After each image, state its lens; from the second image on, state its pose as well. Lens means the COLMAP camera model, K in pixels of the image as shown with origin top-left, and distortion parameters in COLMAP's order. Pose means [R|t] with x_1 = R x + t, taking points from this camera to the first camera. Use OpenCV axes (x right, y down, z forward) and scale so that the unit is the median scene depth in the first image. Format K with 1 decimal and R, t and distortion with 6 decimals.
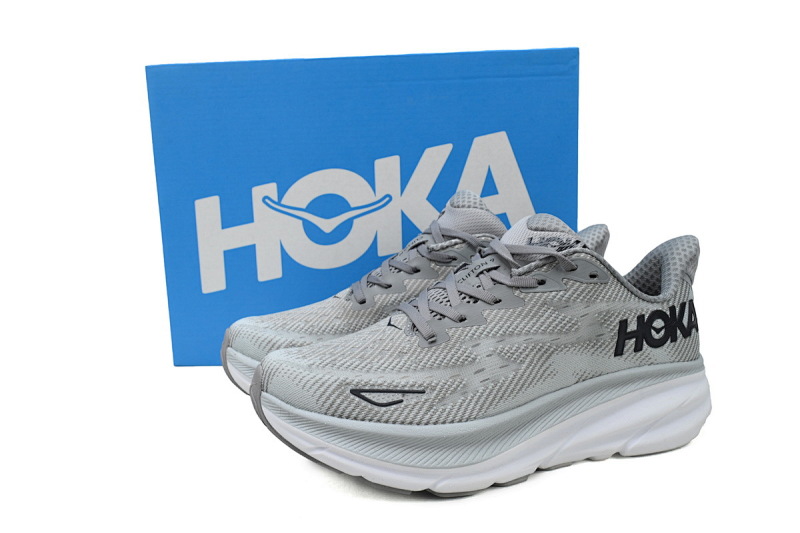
lens RADIAL K [[708.3, 0, 400.7], [0, 708.3, 266.7], [0, 0, 1]] dist [-0.016270, -0.001253]
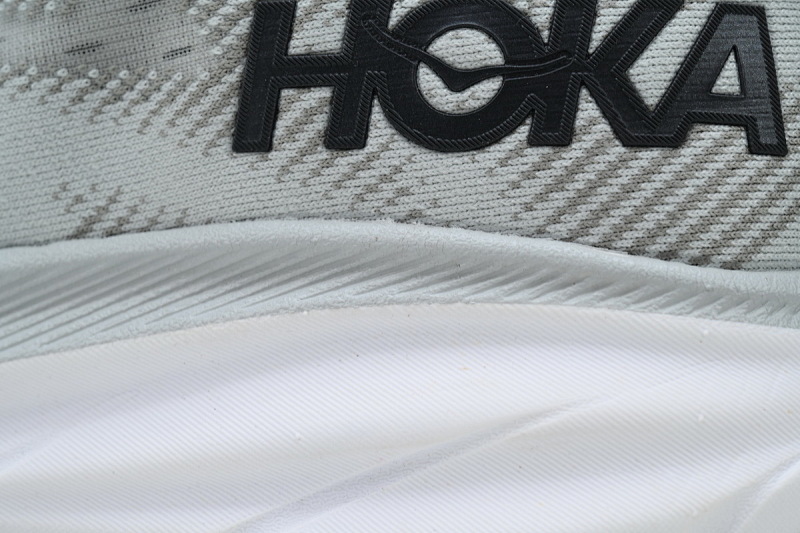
lens RADIAL K [[2738.6, 0, 399.9], [0, 2738.6, 266.6], [0, 0, 1]] dist [-0.121199, 0.000000]
pose [[0.813742, 0.092885, -0.573757, 0.904049], [-0.155495, 0.985956, -0.060919, 0.217433], [0.560041, 0.138789, 0.816757, 0.277160]]
